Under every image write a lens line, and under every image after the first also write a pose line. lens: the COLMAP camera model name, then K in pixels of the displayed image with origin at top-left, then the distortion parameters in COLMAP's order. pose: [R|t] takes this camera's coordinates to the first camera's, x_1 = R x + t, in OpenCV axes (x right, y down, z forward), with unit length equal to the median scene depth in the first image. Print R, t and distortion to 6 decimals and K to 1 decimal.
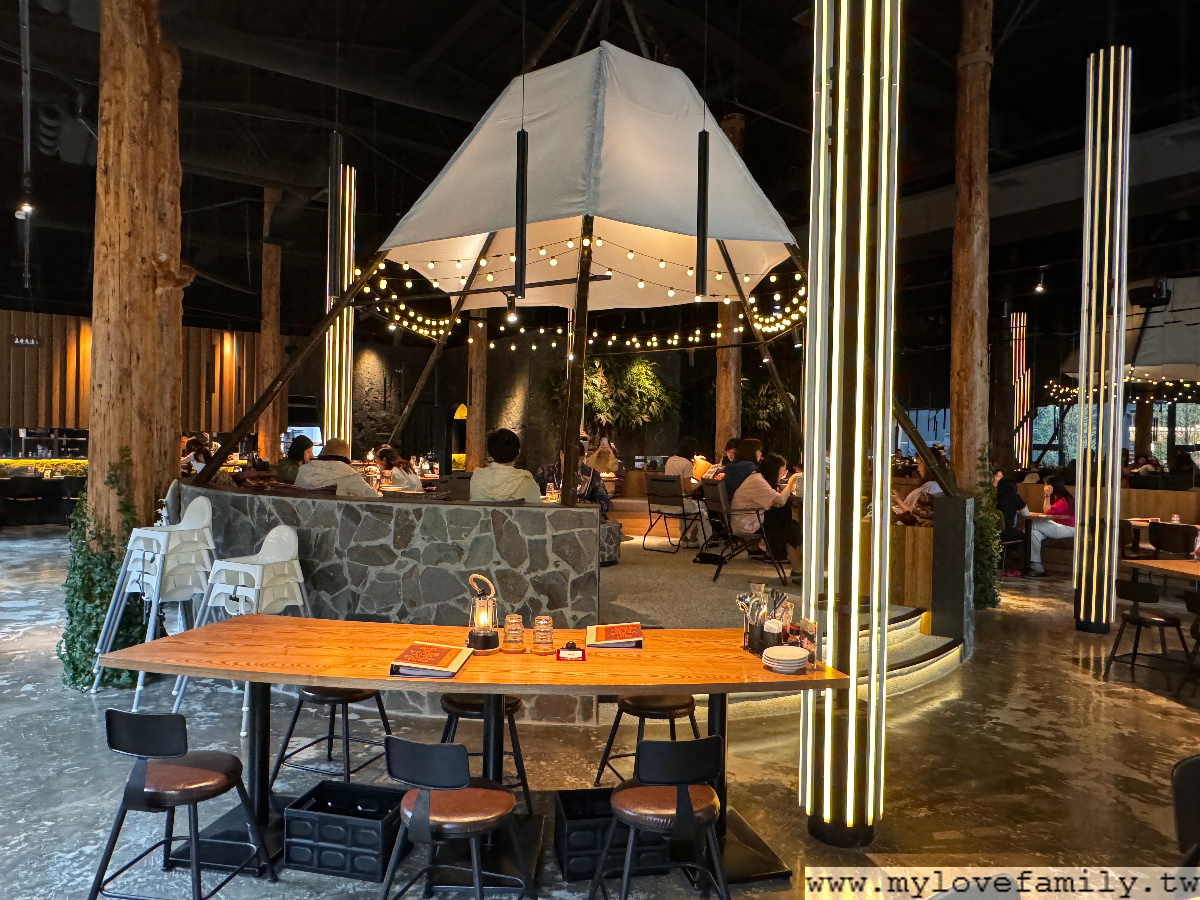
lens RADIAL K [[807.2, 0, 600.0], [0, 807.2, 450.0], [0, 0, 1]] dist [-0.000809, -0.001540]
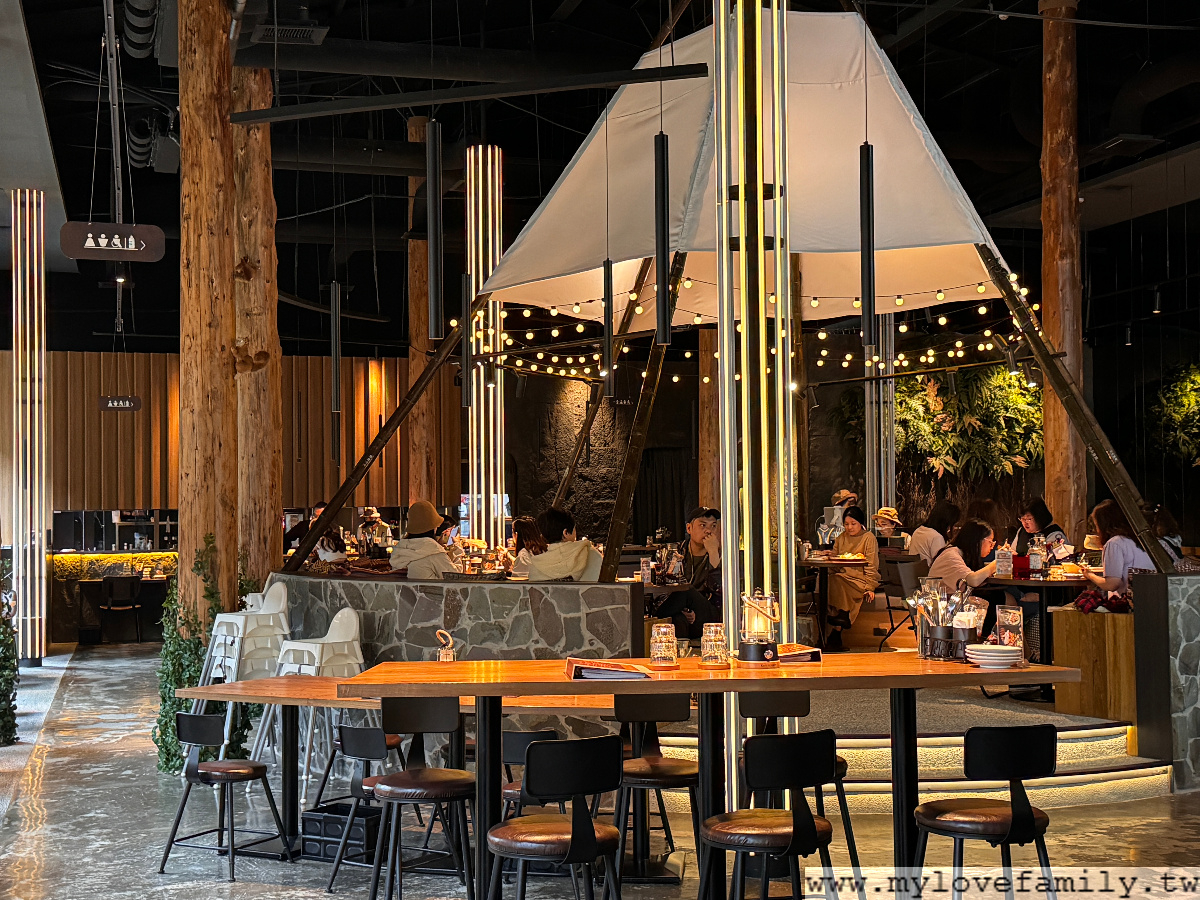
lens RADIAL K [[1644.1, 0, 595.3], [0, 1644.1, 455.7], [0, 0, 1]] dist [0.209558, -0.433654]
pose [[0.942581, -0.039580, -0.331623, 0.559667], [0.026580, 0.998693, -0.043647, 0.002026], [0.332917, 0.032327, 0.942402, -0.802452]]
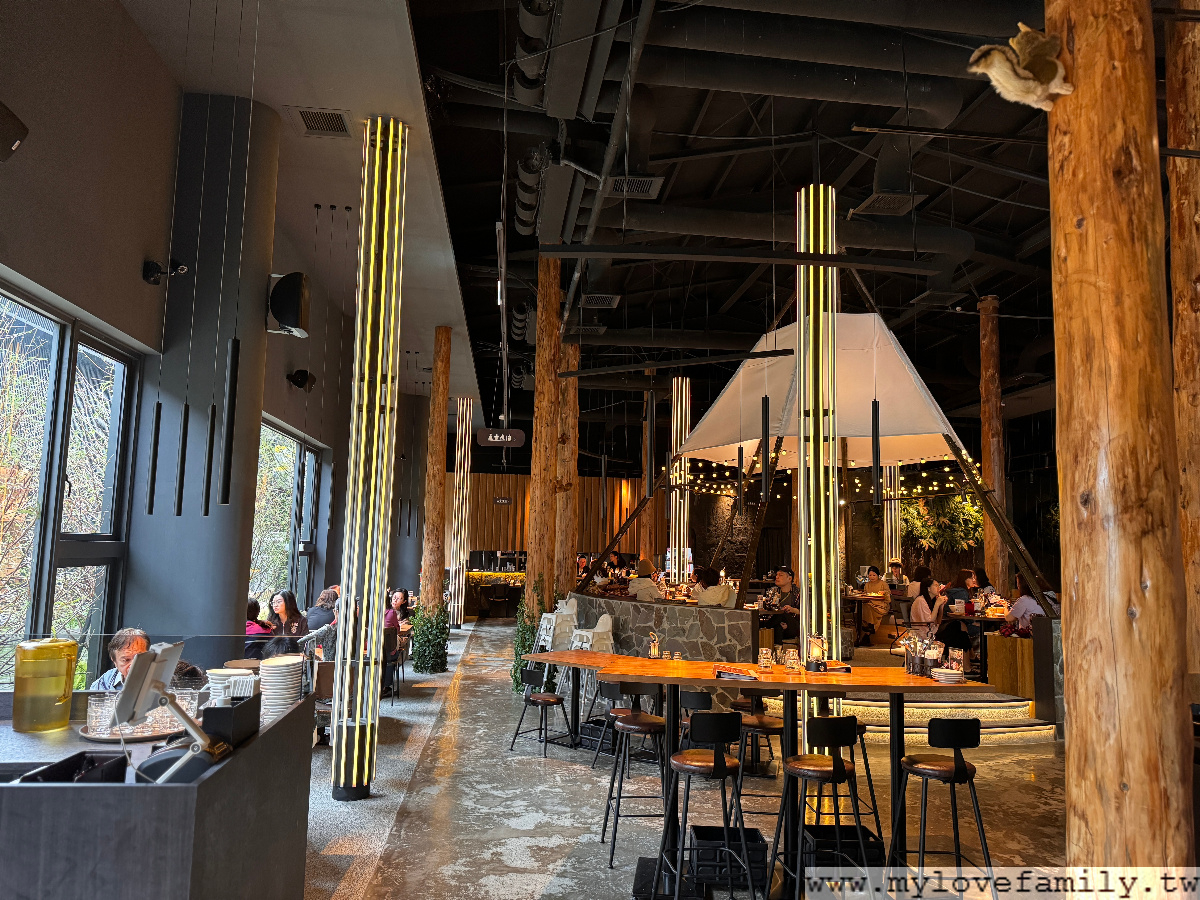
lens RADIAL K [[837.6, 0, 600.0], [0, 837.6, 450.0], [0, 0, 1]] dist [0.150510, -0.288289]
pose [[0.877163, -0.053674, -0.477184, 0.576876], [-0.009614, 0.991571, -0.129205, -0.037220], [0.480097, 0.117921, 0.869254, -0.818760]]
